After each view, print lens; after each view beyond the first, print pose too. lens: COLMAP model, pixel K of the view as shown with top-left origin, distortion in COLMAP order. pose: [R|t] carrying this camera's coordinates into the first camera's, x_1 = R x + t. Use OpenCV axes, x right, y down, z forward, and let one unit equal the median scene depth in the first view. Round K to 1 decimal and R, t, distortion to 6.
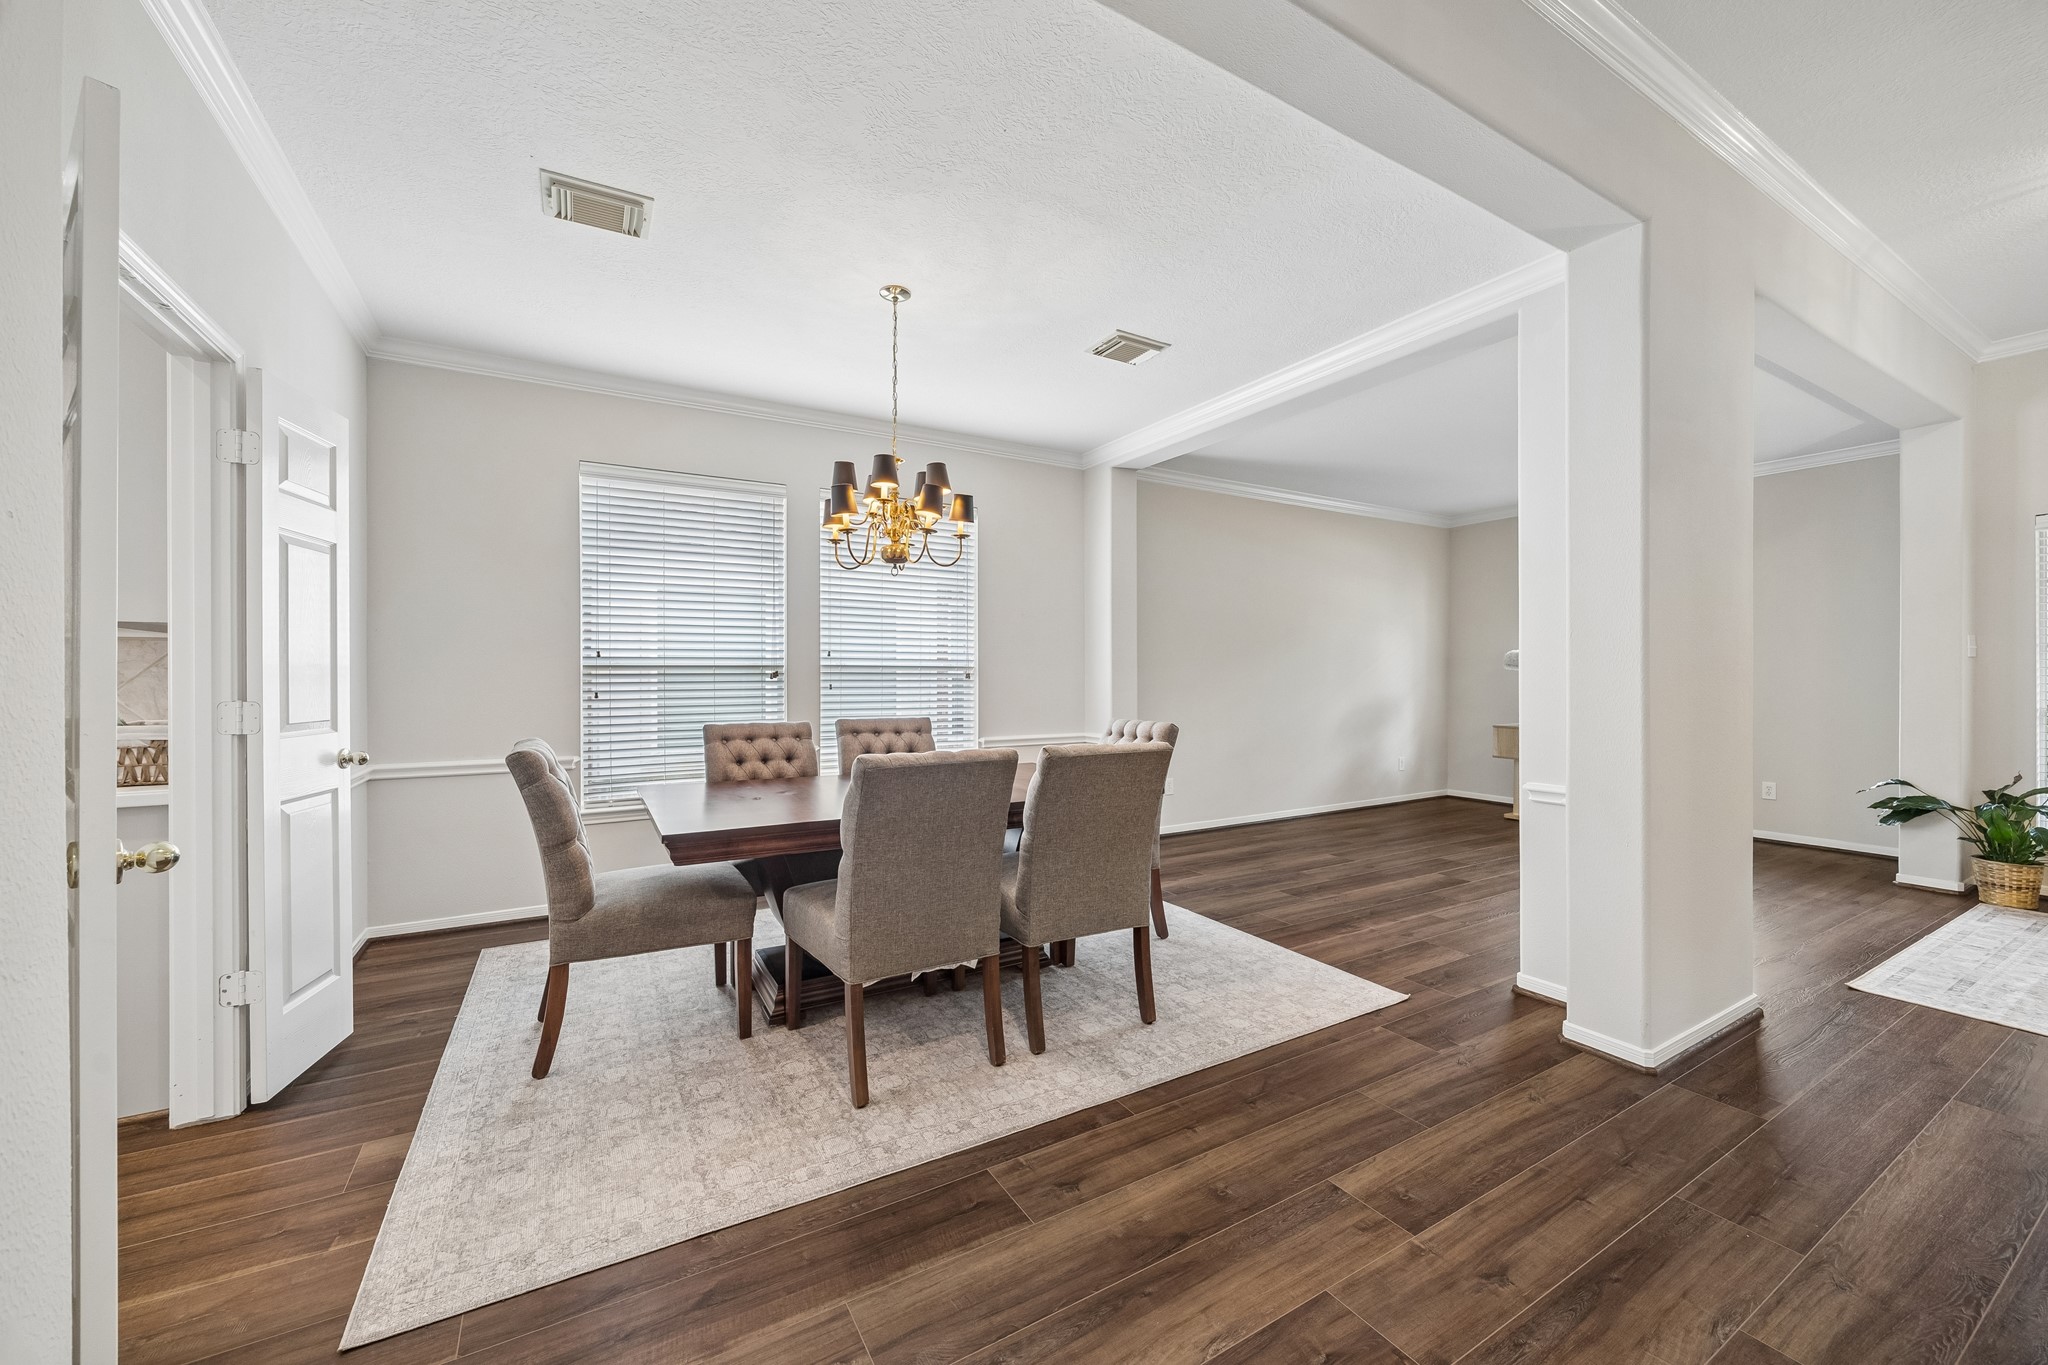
lens RADIAL K [[781.1, 0, 1036.1], [0, 781.1, 680.4], [0, 0, 1]] dist [-0.003706, 0.000167]
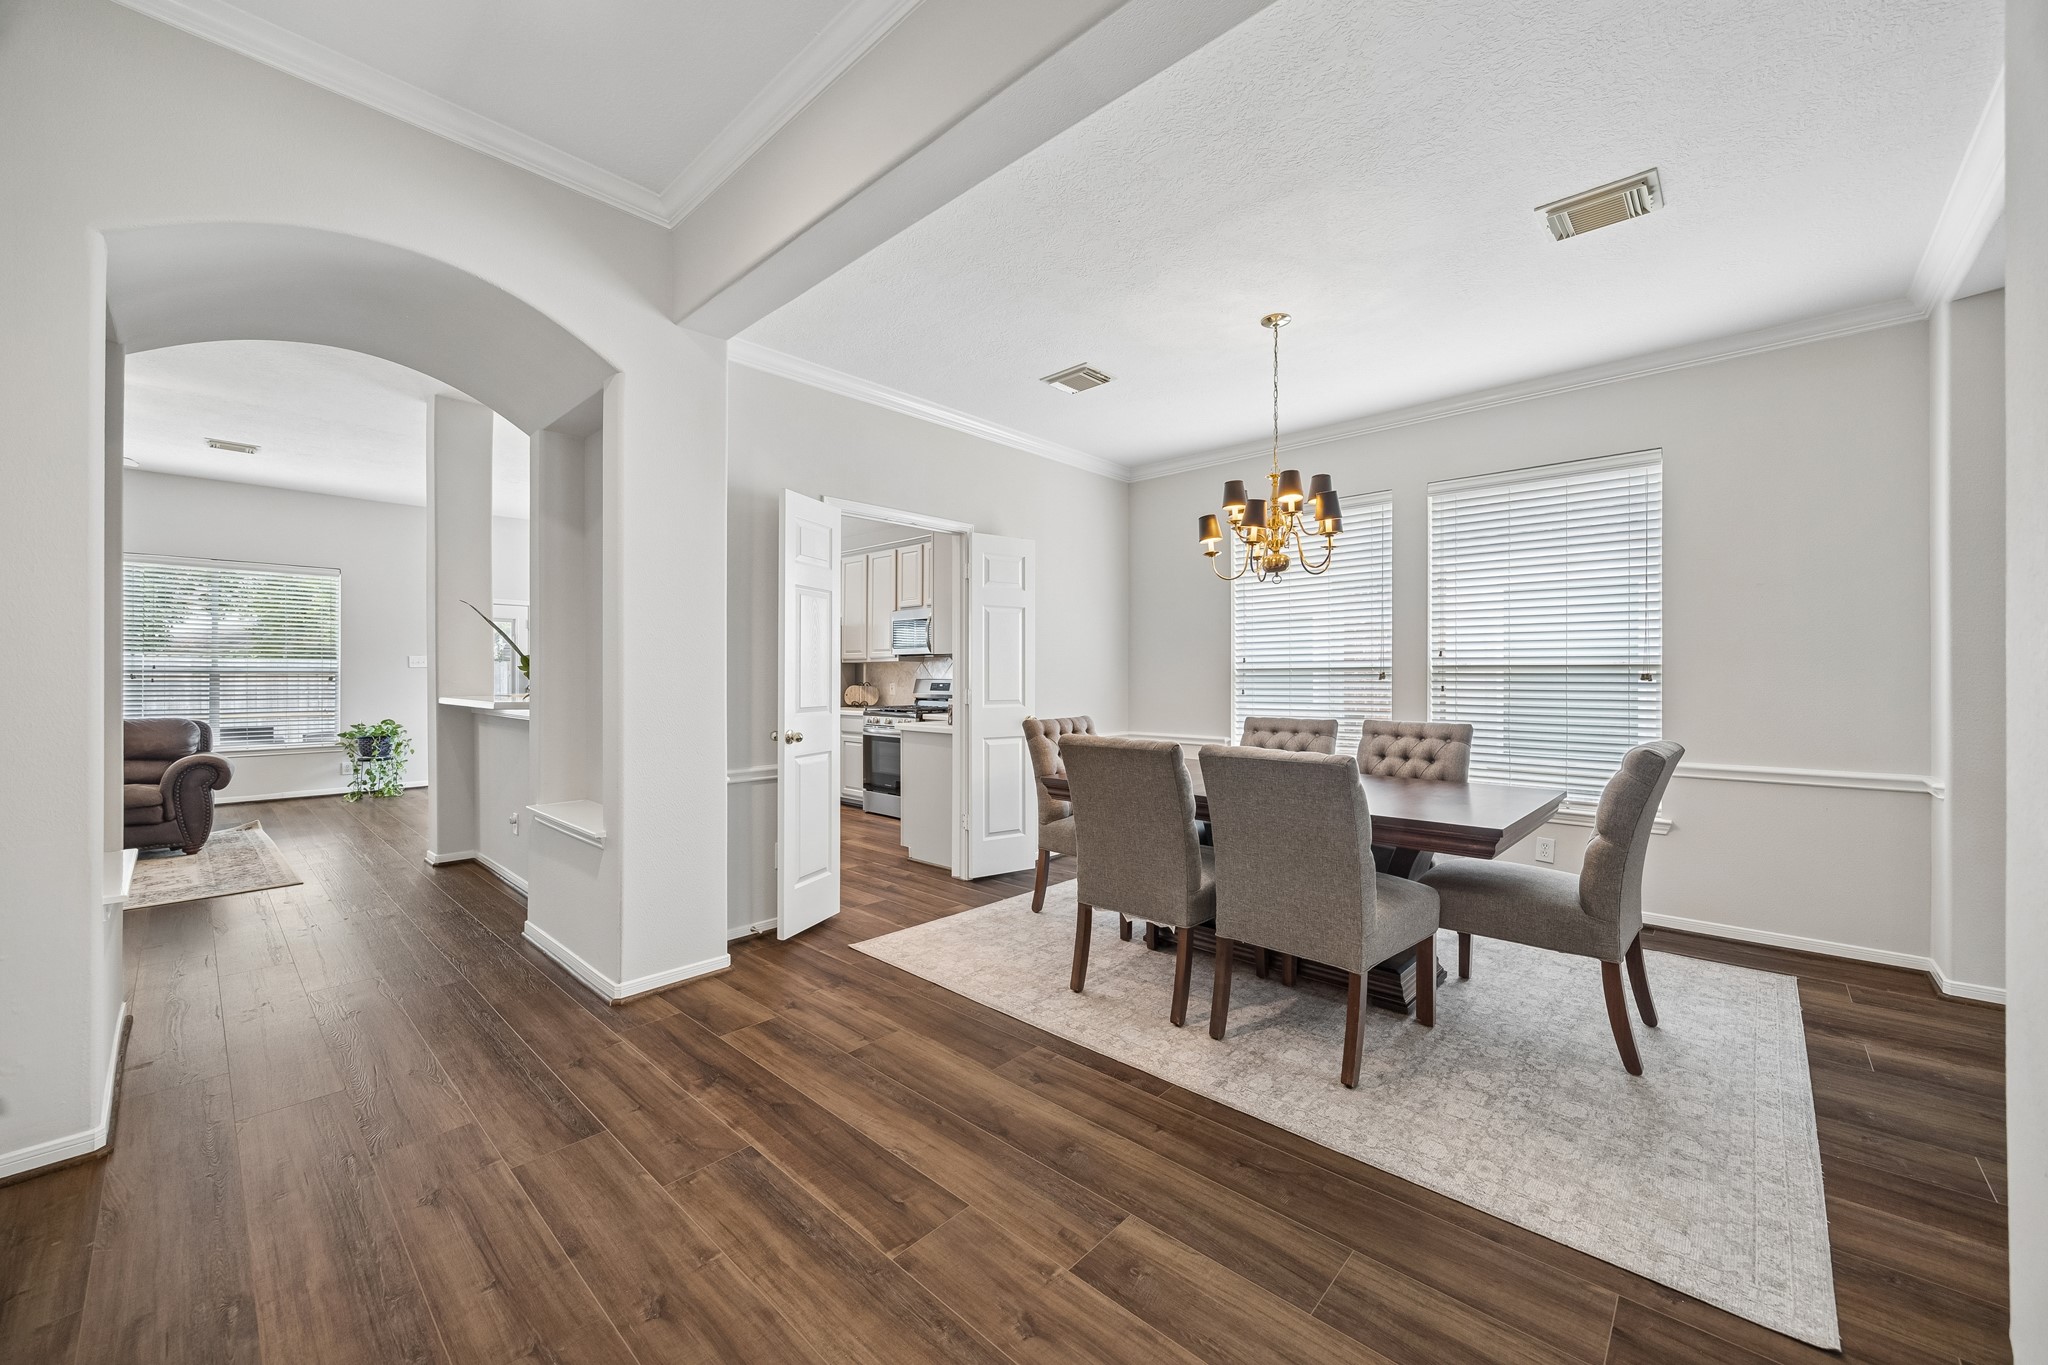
lens RADIAL K [[781.1, 0, 1030.8], [0, 781.1, 675.6], [0, 0, 1]] dist [-0.003706, 0.000167]
pose [[0.289222, -0.000359, -0.957262, 0.976447], [-0.005424, 0.999983, -0.002013, -0.004474], [0.957247, 0.005774, 0.289215, 0.480705]]
